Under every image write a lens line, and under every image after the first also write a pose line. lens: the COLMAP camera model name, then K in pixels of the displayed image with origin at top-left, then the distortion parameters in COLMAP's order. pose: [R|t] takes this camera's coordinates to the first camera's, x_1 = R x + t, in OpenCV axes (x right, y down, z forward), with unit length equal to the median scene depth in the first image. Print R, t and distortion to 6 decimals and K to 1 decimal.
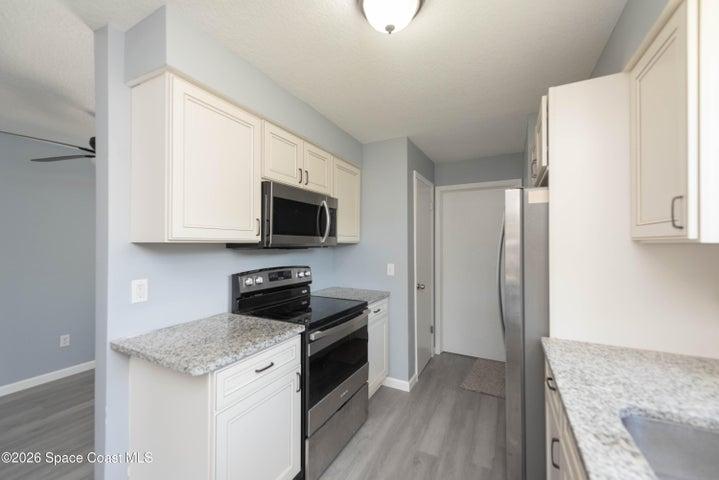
lens RADIAL K [[284.8, 0, 357.8], [0, 284.8, 241.3], [0, 0, 1]] dist [0.014220, -0.001340]
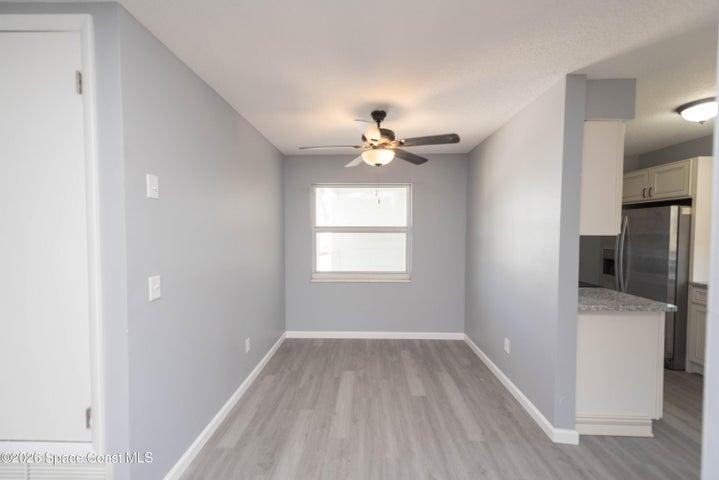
lens RADIAL K [[284.8, 0, 358.5], [0, 284.8, 238.7], [0, 0, 1]] dist [0.014220, -0.001340]
pose [[0.899025, -0.008943, 0.437806, -1.681893], [-0.007324, 0.999344, 0.035453, -0.014112], [-0.437836, -0.035080, 0.898370, 0.146414]]
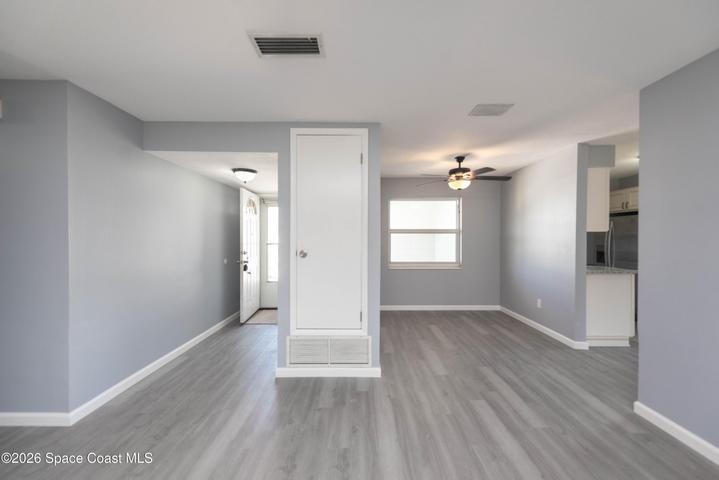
lens RADIAL K [[284.8, 0, 358.3], [0, 284.8, 238.5], [0, 0, 1]] dist [0.014220, -0.001340]
pose [[0.886789, -0.000535, 0.462175, -2.599690], [-0.005084, 0.999928, 0.010911, 0.034406], [-0.462147, -0.012026, 0.886722, -0.204931]]
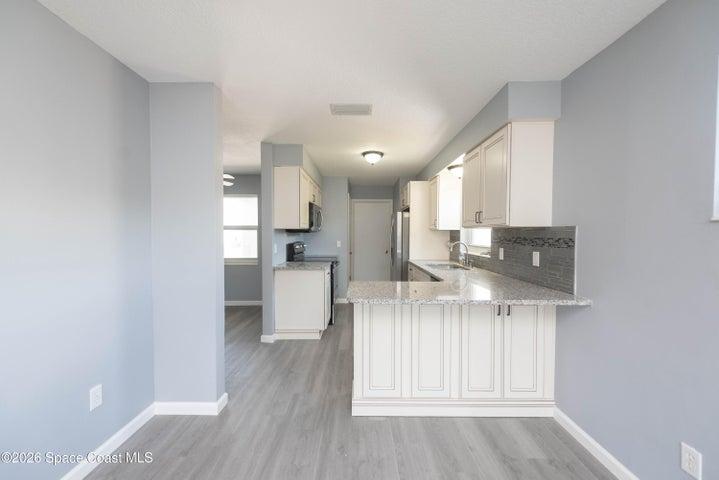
lens RADIAL K [[284.8, 0, 358.7], [0, 284.8, 239.9], [0, 0, 1]] dist [0.014220, -0.001340]
pose [[0.886167, -0.008328, 0.463291, -0.934406], [-0.007198, 0.999470, 0.031735, 0.013638], [-0.463310, -0.031457, 0.885638, -1.109320]]
